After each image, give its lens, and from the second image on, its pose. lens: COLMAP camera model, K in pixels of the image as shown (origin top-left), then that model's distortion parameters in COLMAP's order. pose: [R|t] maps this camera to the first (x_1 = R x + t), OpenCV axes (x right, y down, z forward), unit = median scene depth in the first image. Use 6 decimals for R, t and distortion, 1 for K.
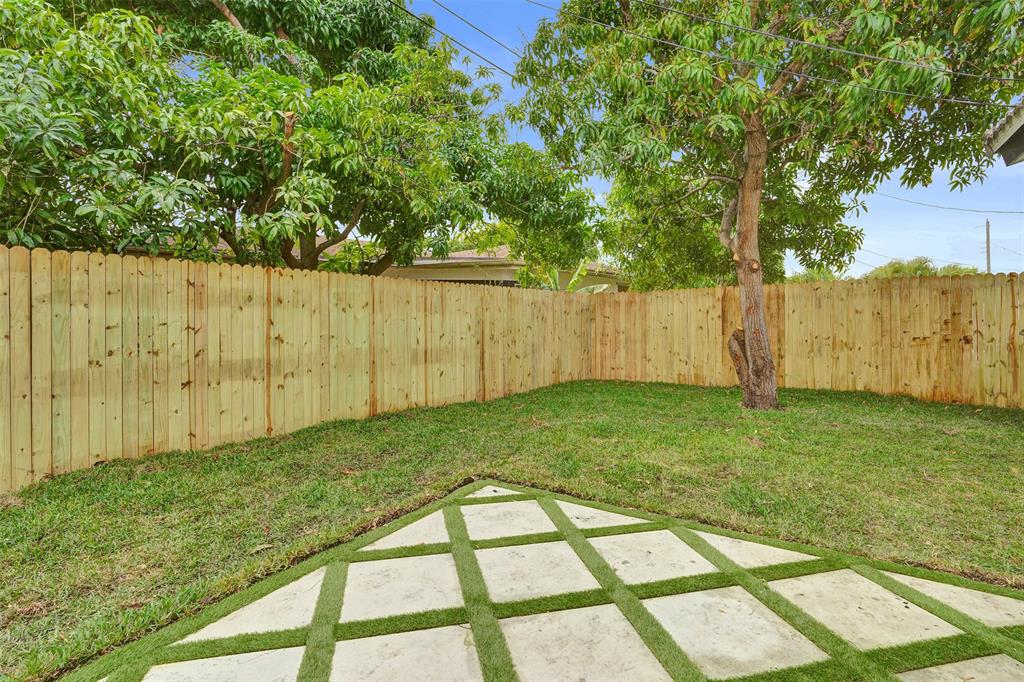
lens RADIAL K [[507.4, 0, 508.0], [0, 507.4, 315.6], [0, 0, 1]] dist [-0.013503, 0.009317]
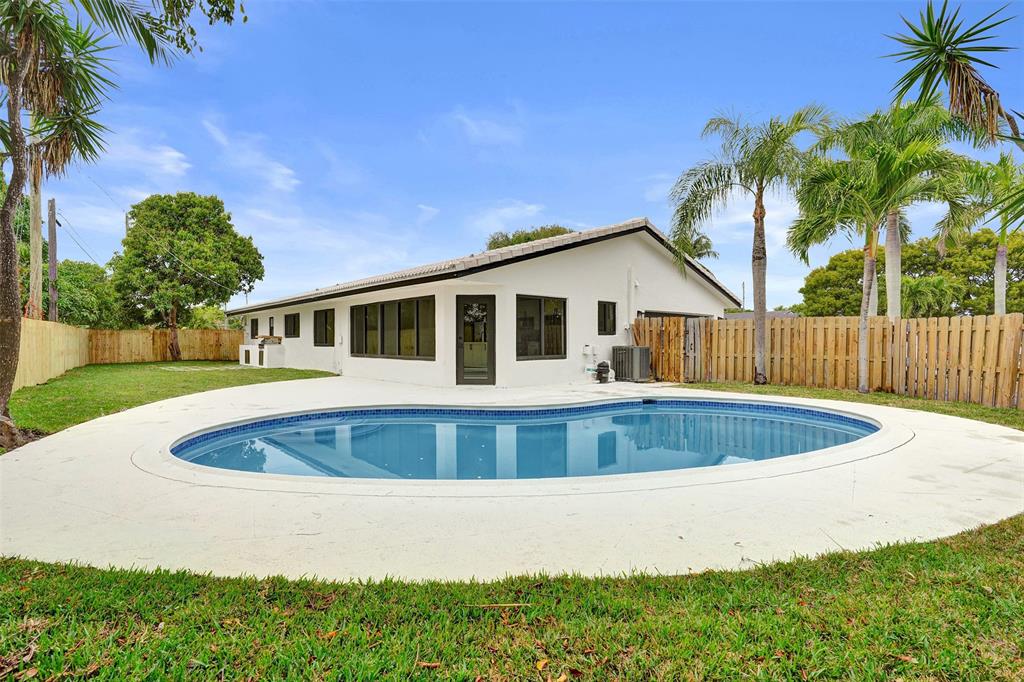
lens RADIAL K [[507.4, 0, 507.7], [0, 507.4, 338.5], [0, 0, 1]] dist [-0.013503, 0.009317]
pose [[0.301295, 0.008378, 0.953494, -2.304101], [-0.004433, 0.999963, -0.007386, 0.012979], [-0.953521, -0.002002, 0.301321, -2.461424]]
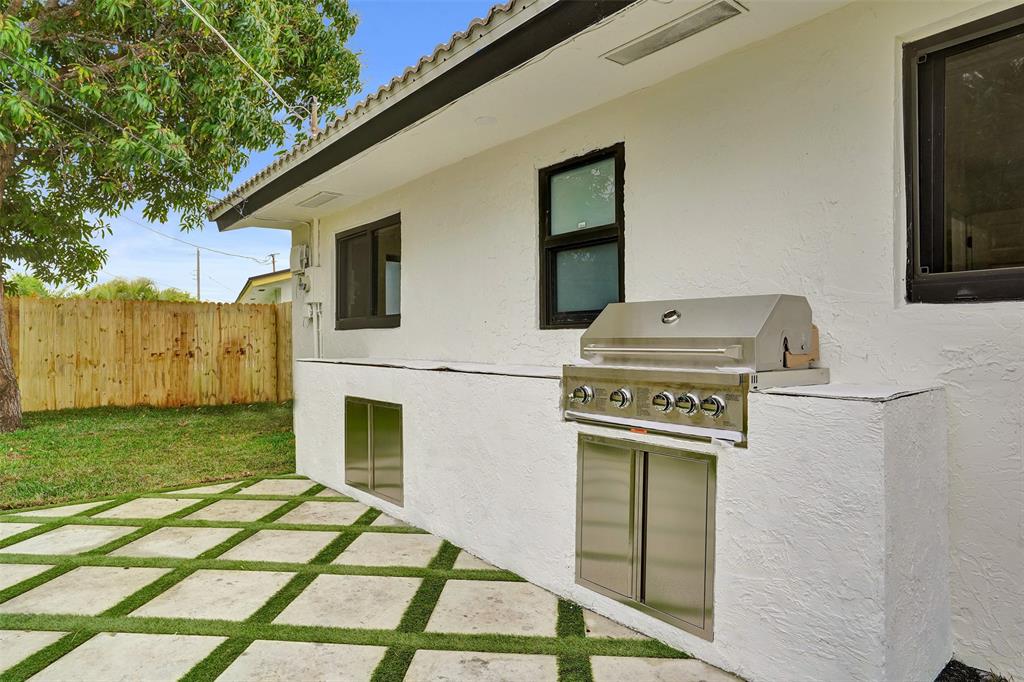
lens RADIAL K [[616.0, 0, 511.1], [0, 616.0, 344.8], [0, 0, 1]] dist [0.002502, 0.004846]
pose [[0.331588, 0.001538, 0.943423, -0.235049], [-0.009080, 0.999958, 0.001562, 0.013753], [-0.943381, -0.009084, 0.331587, -0.220490]]
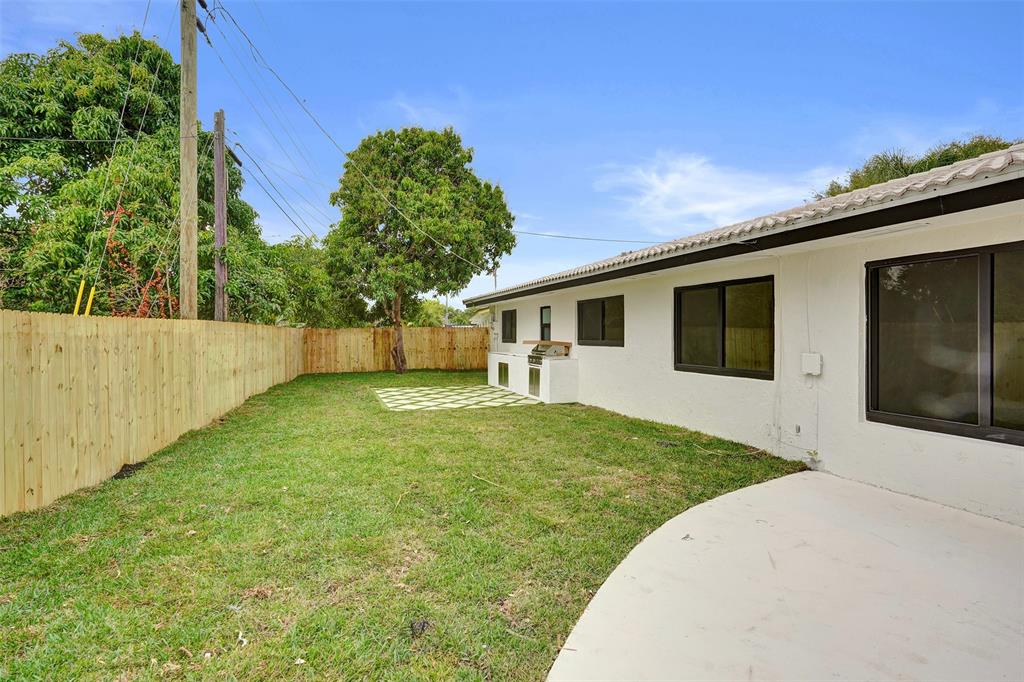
lens RADIAL K [[507.4, 0, 511.6], [0, 507.4, 338.1], [0, 0, 1]] dist [-0.013503, 0.009317]
pose [[0.625174, -0.003272, 0.780478, -1.193694], [-0.005724, 0.999945, 0.008777, -0.042290], [-0.780464, -0.009954, 0.625121, -1.114747]]
